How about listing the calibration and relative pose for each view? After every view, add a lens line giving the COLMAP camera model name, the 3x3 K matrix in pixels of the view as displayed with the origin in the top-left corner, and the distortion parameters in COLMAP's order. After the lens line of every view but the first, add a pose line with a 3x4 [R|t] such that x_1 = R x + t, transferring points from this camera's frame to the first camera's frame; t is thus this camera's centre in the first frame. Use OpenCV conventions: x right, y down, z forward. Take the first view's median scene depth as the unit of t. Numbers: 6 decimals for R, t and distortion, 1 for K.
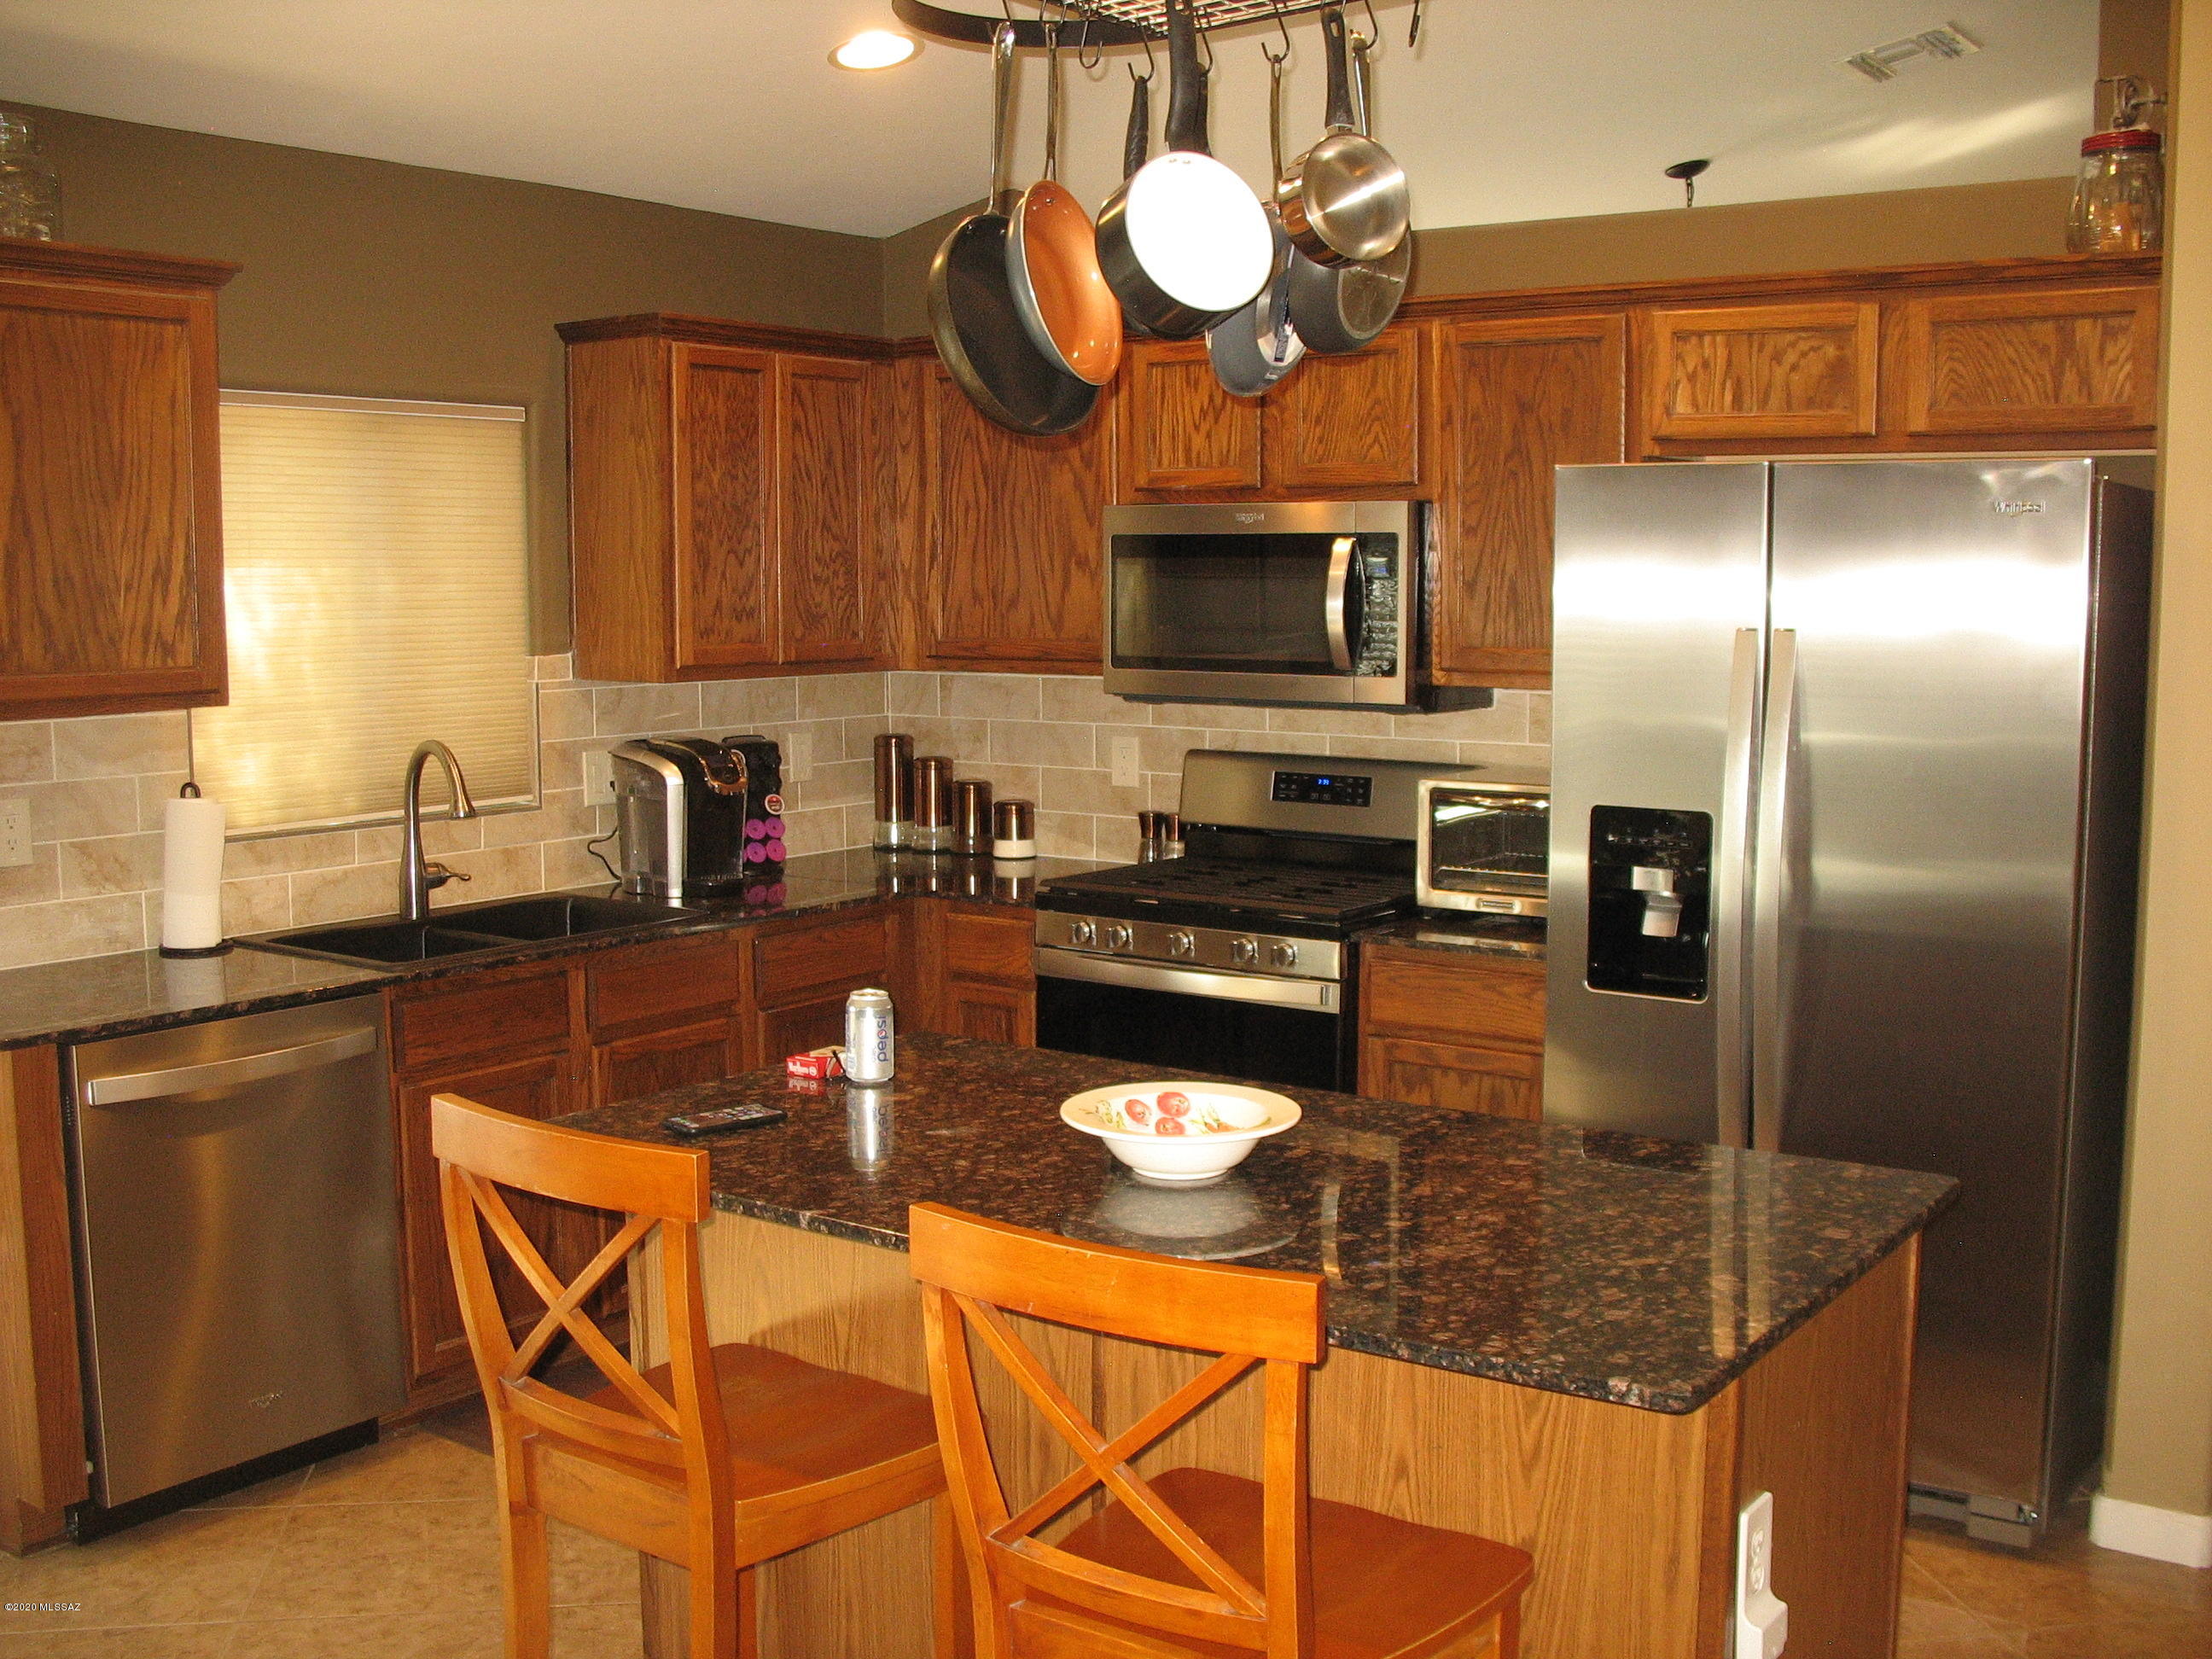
lens RADIAL K [[2314.9, 0, 1107.5], [0, 2314.9, 842.3], [0, 0, 1]] dist [-0.202723, 0.236566]
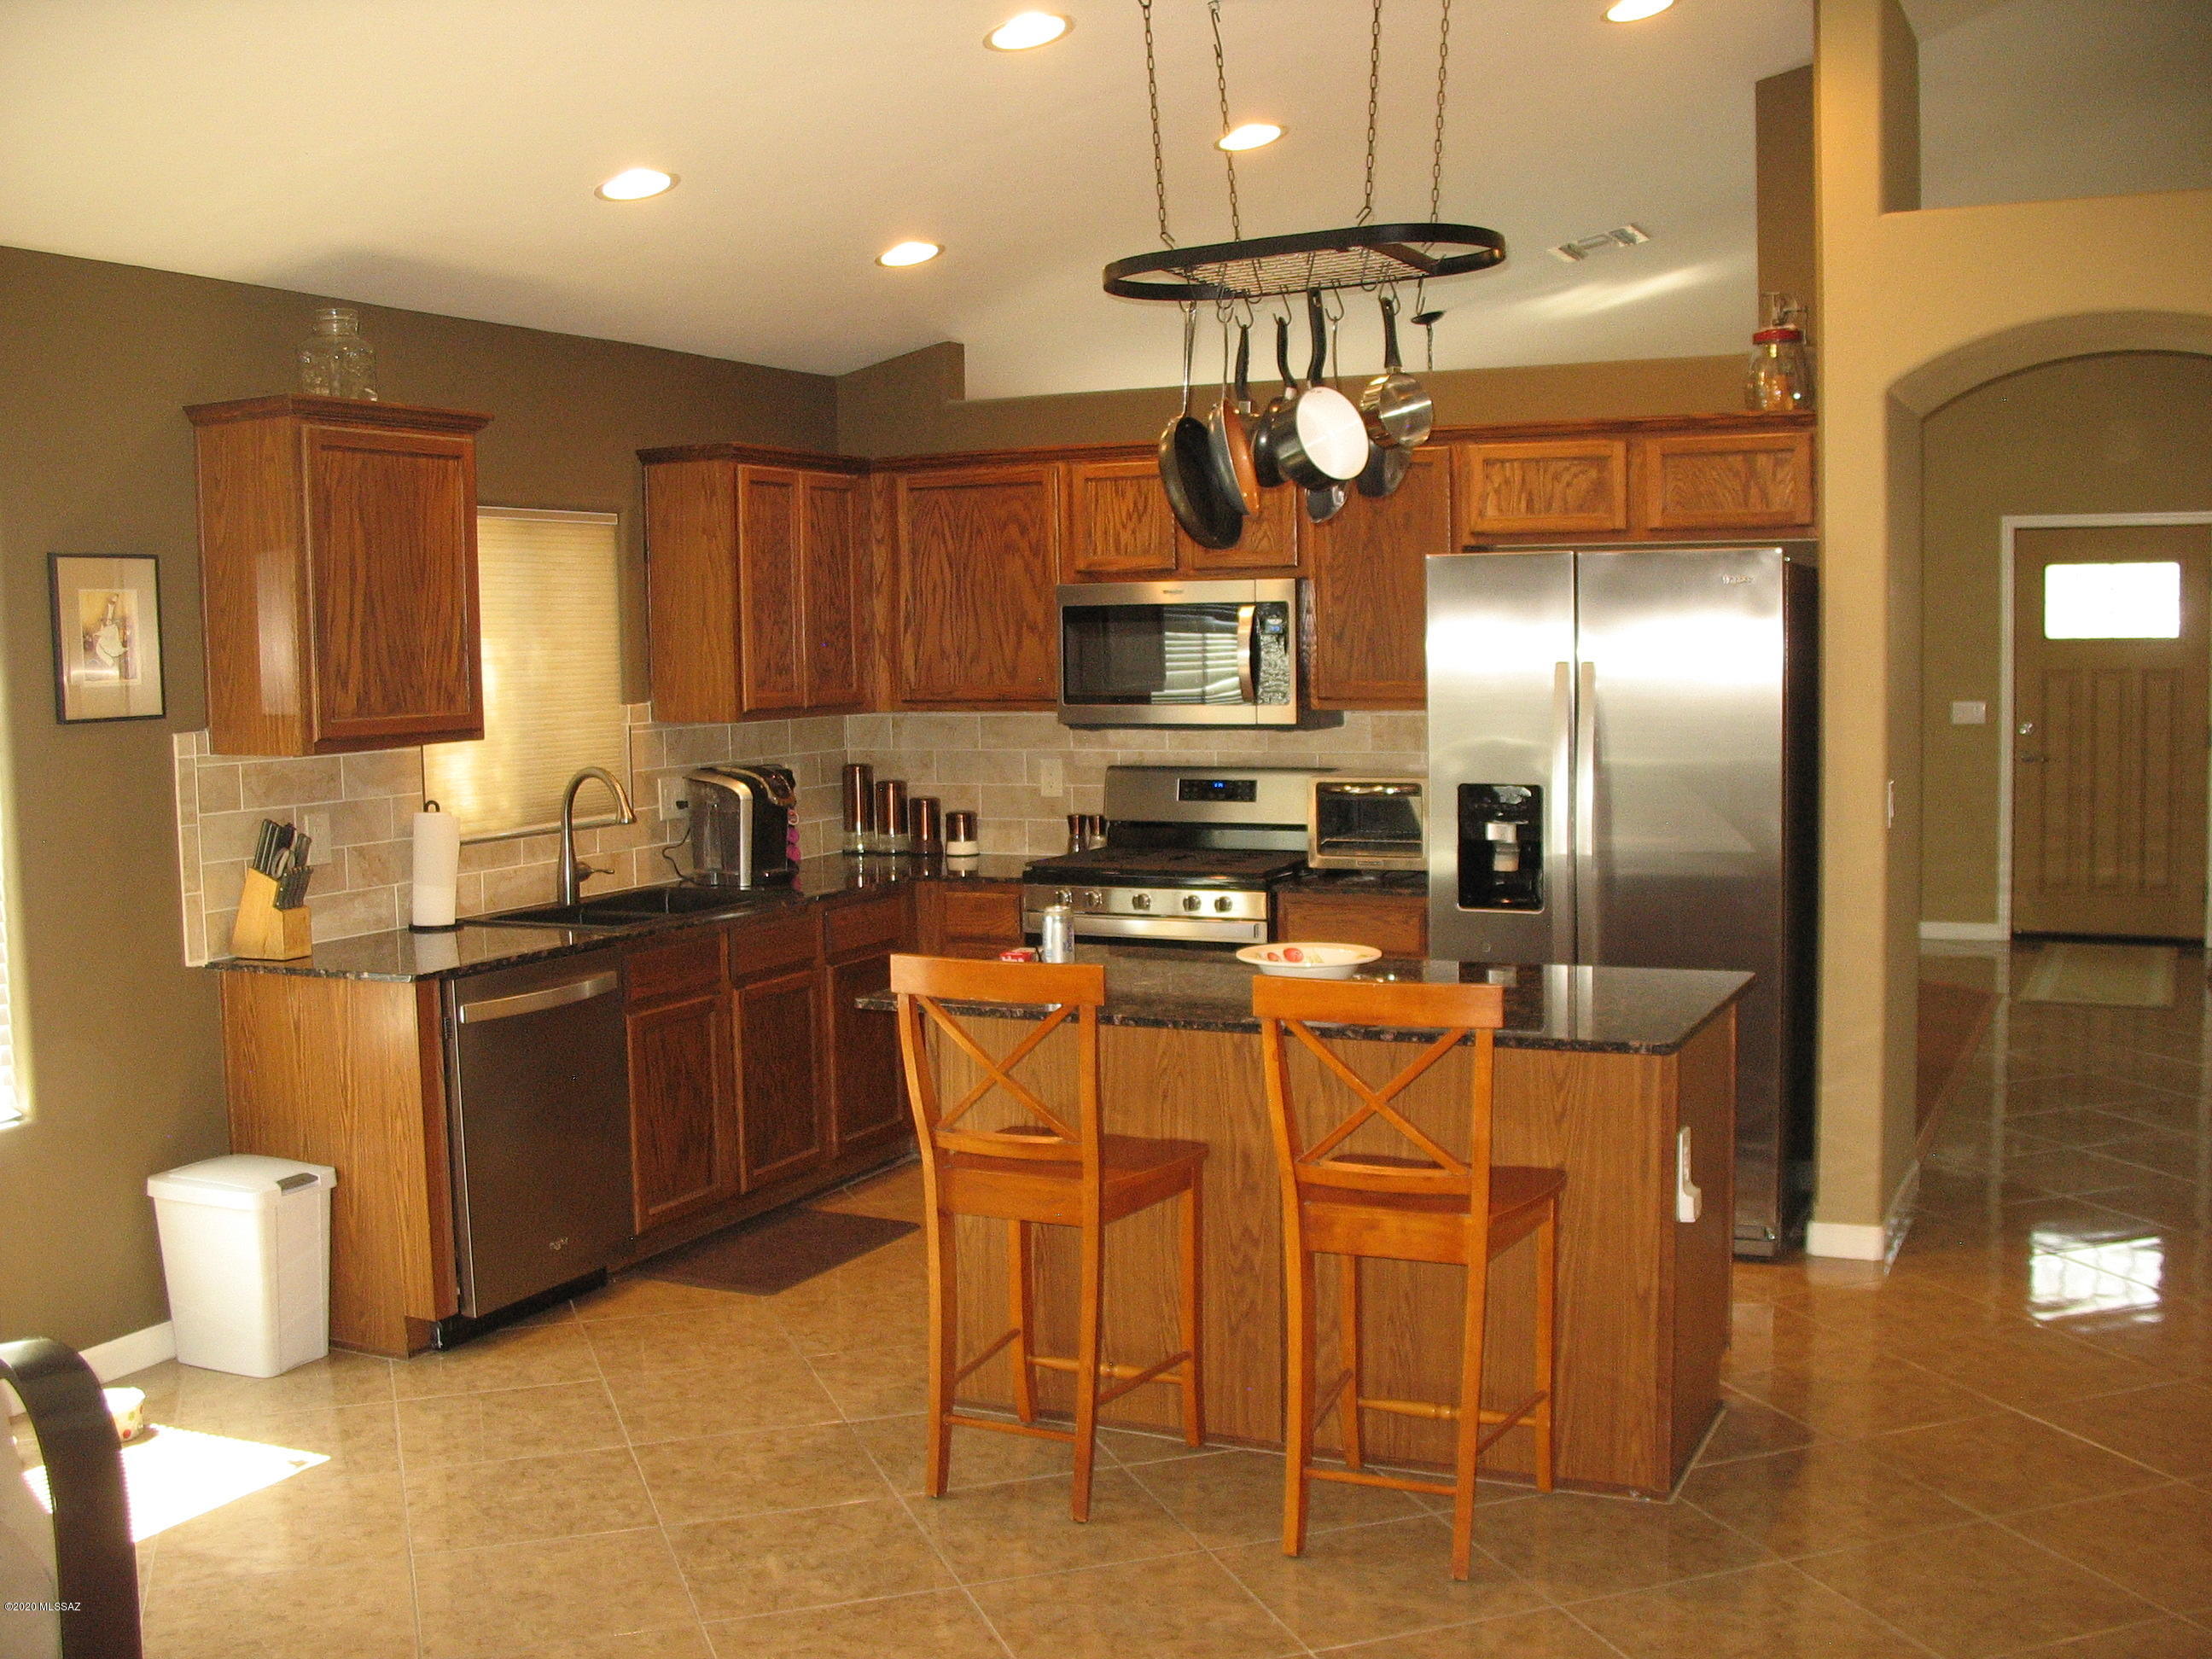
lens RADIAL K [[2314.9, 0, 1107.5], [0, 2314.9, 842.3], [0, 0, 1]] dist [-0.202723, 0.236566]
pose [[0.983055, -0.032637, 0.180380, -0.239825], [0.037567, 0.999006, -0.023977, 0.041587], [-0.179418, 0.030347, 0.983305, -0.358457]]
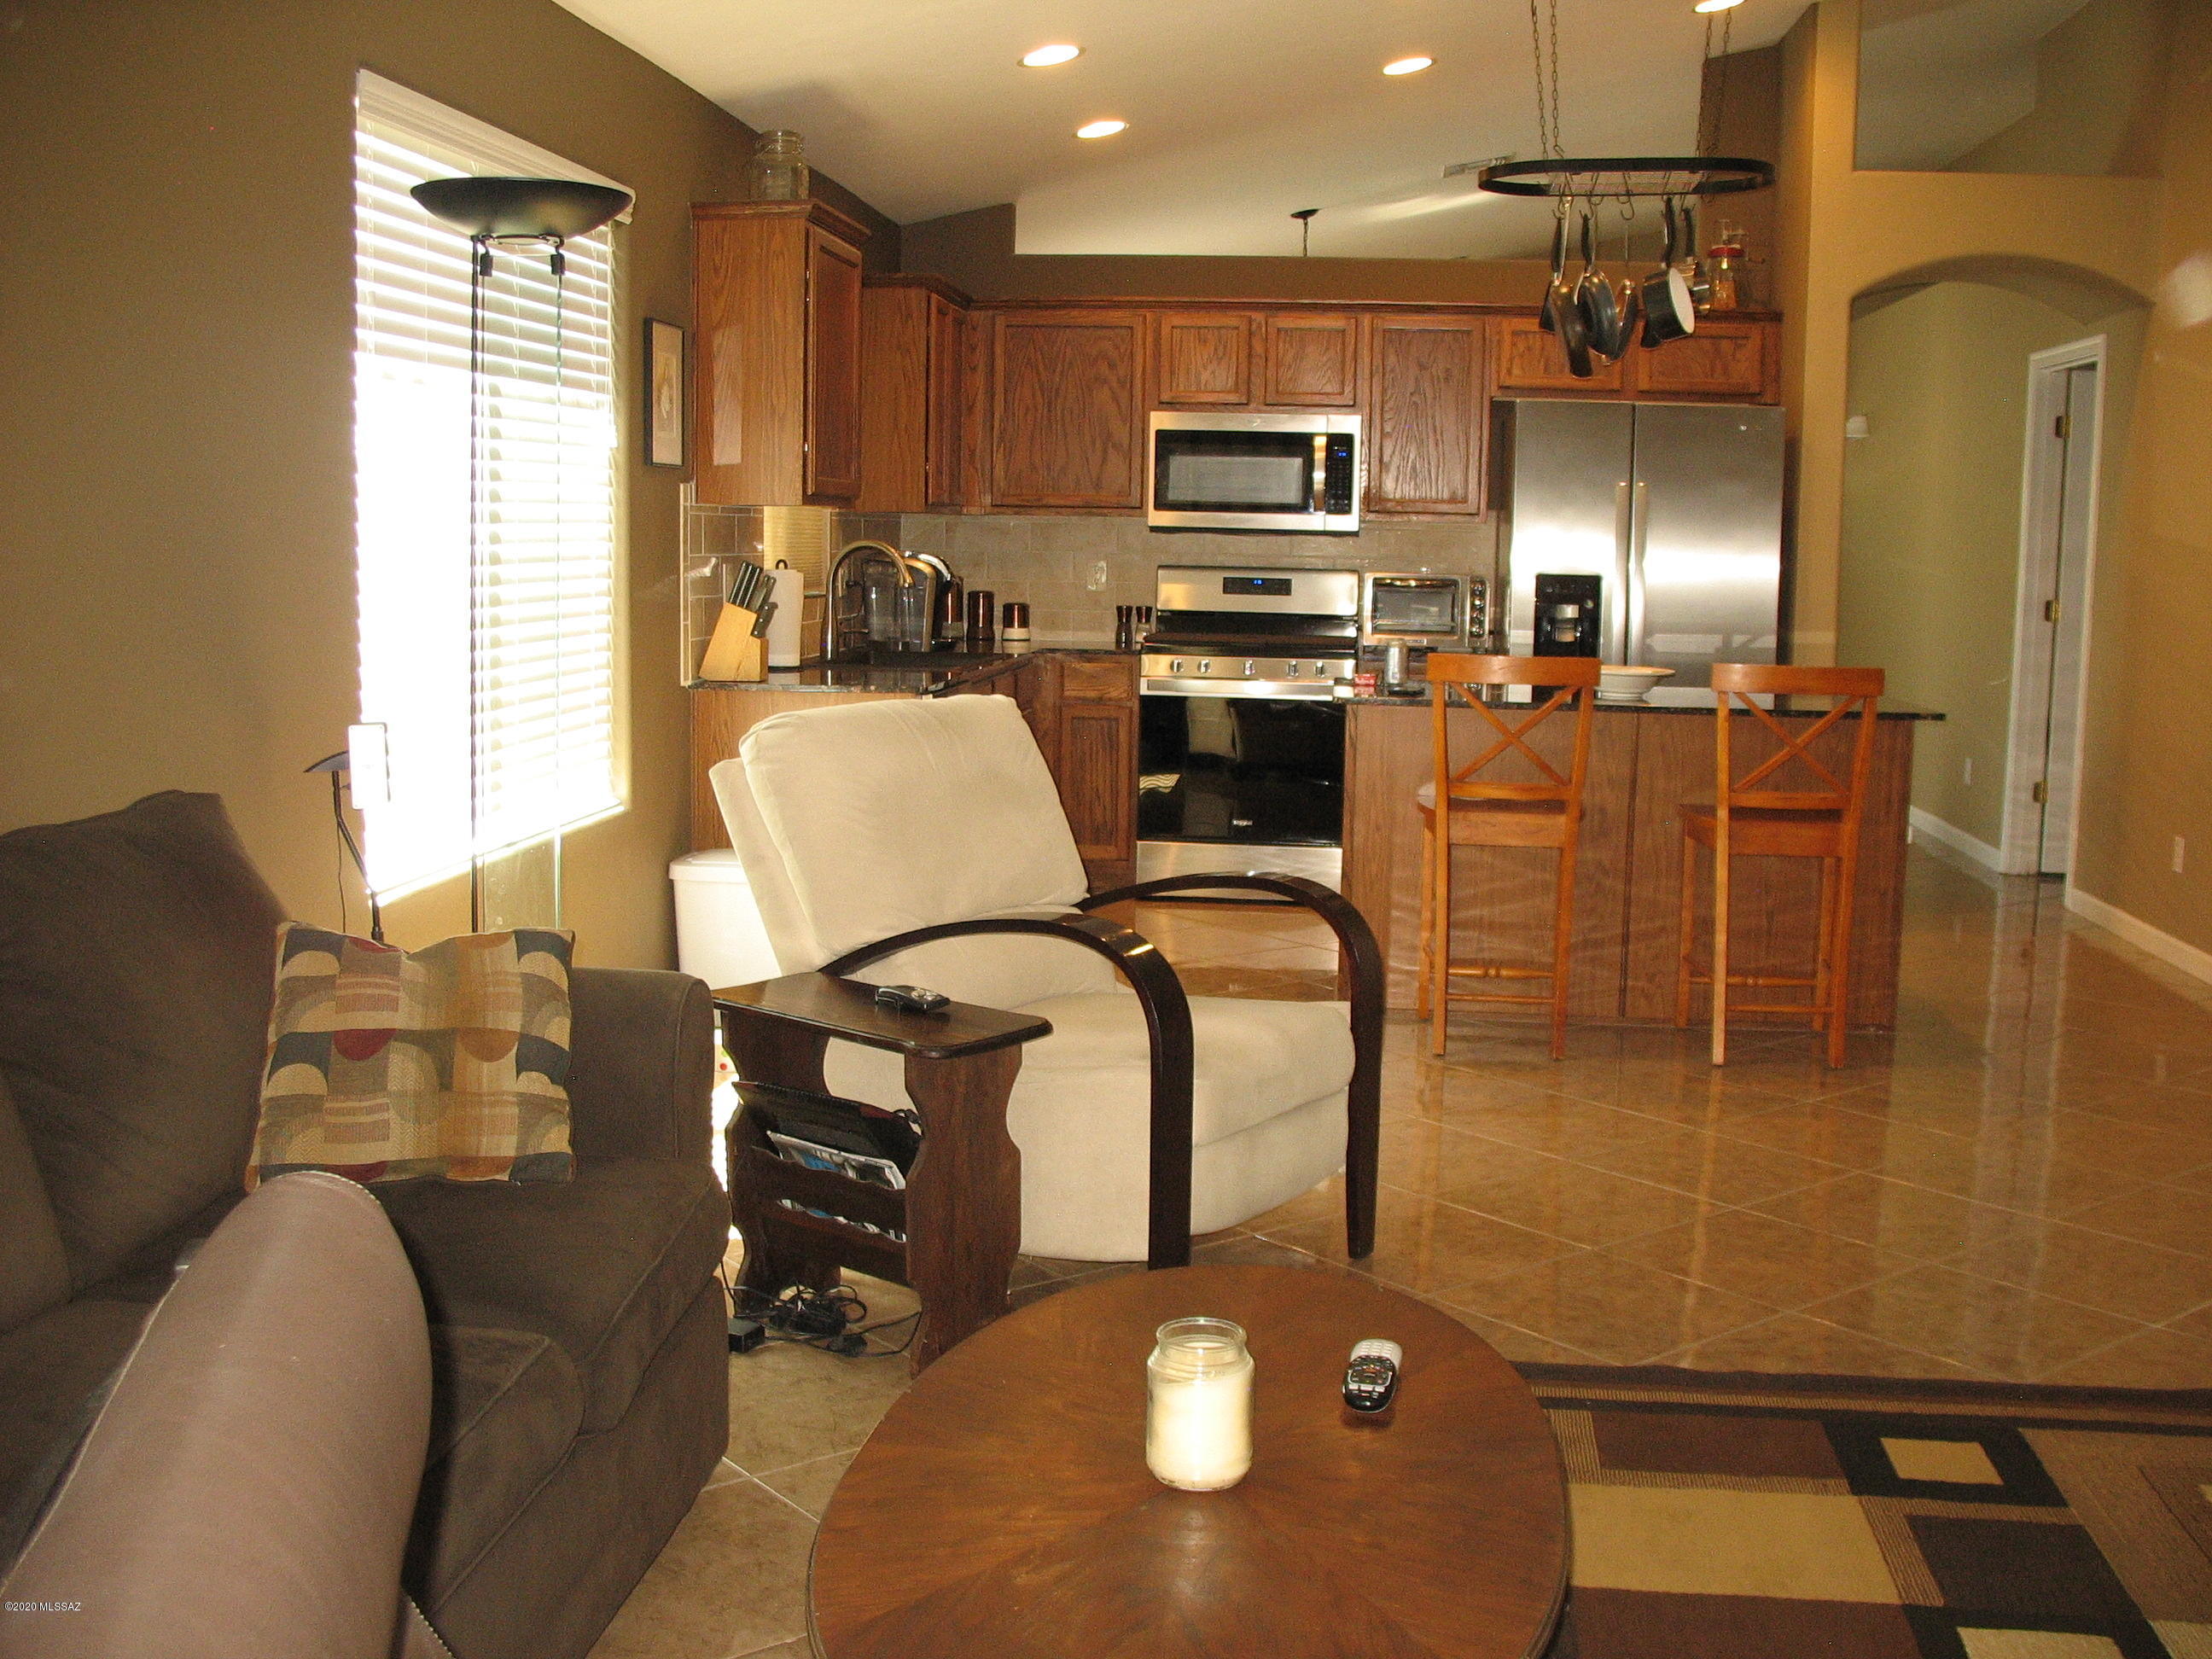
lens RADIAL K [[2314.9, 0, 1107.5], [0, 2314.9, 842.3], [0, 0, 1]] dist [-0.202723, 0.236566]
pose [[0.869628, -0.049228, 0.491247, -0.920497], [0.038066, 0.998740, 0.032697, 0.114301], [-0.492237, -0.009735, 0.870407, -0.446000]]
